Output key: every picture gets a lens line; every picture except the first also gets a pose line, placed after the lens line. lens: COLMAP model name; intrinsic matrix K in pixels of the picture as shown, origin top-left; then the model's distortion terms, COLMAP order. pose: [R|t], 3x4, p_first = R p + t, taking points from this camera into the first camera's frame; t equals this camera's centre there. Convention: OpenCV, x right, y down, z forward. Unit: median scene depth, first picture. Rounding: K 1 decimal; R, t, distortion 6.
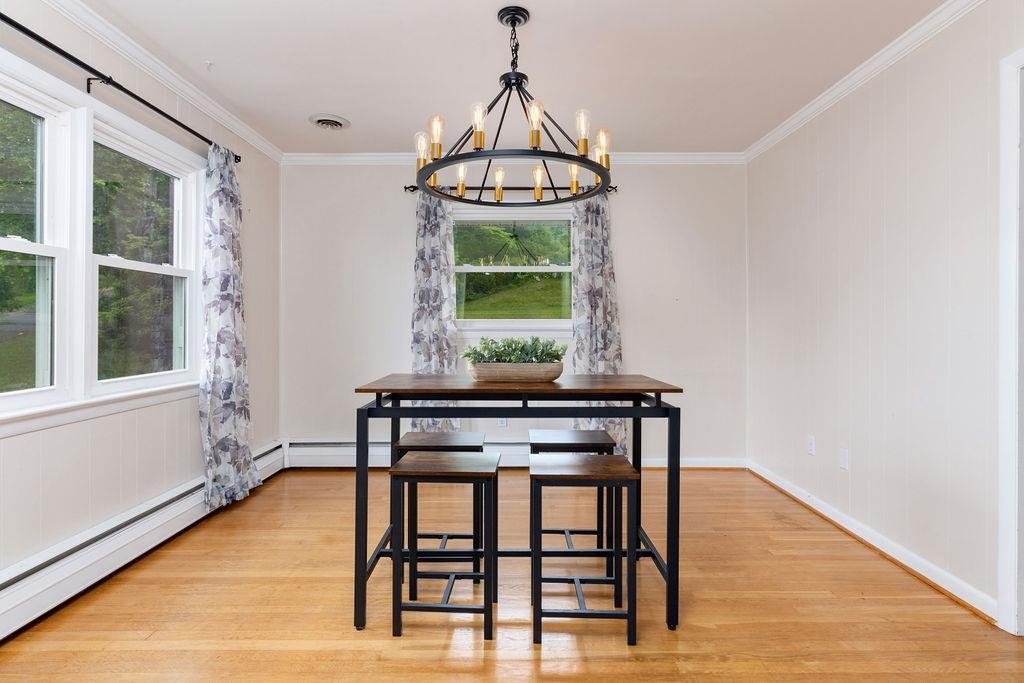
lens RADIAL K [[502.9, 0, 512.0], [0, 502.9, 341.5], [0, 0, 1]] dist [-0.001616, -0.000294]
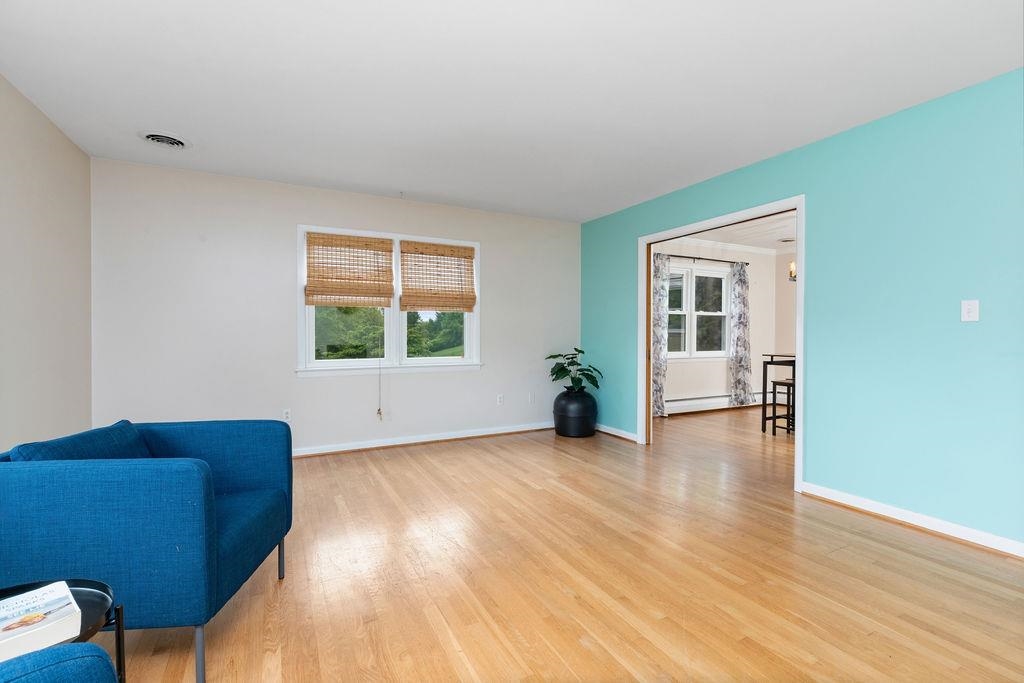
lens RADIAL K [[463.4, 0, 511.7], [0, 463.4, 330.5], [0, 0, 1]] dist [0.001643, 0.000069]
pose [[0.455524, -0.014009, -0.890113, 0.984547], [-0.020231, 0.999455, -0.026083, 0.034627], [0.889994, 0.029889, 0.454992, -1.082428]]
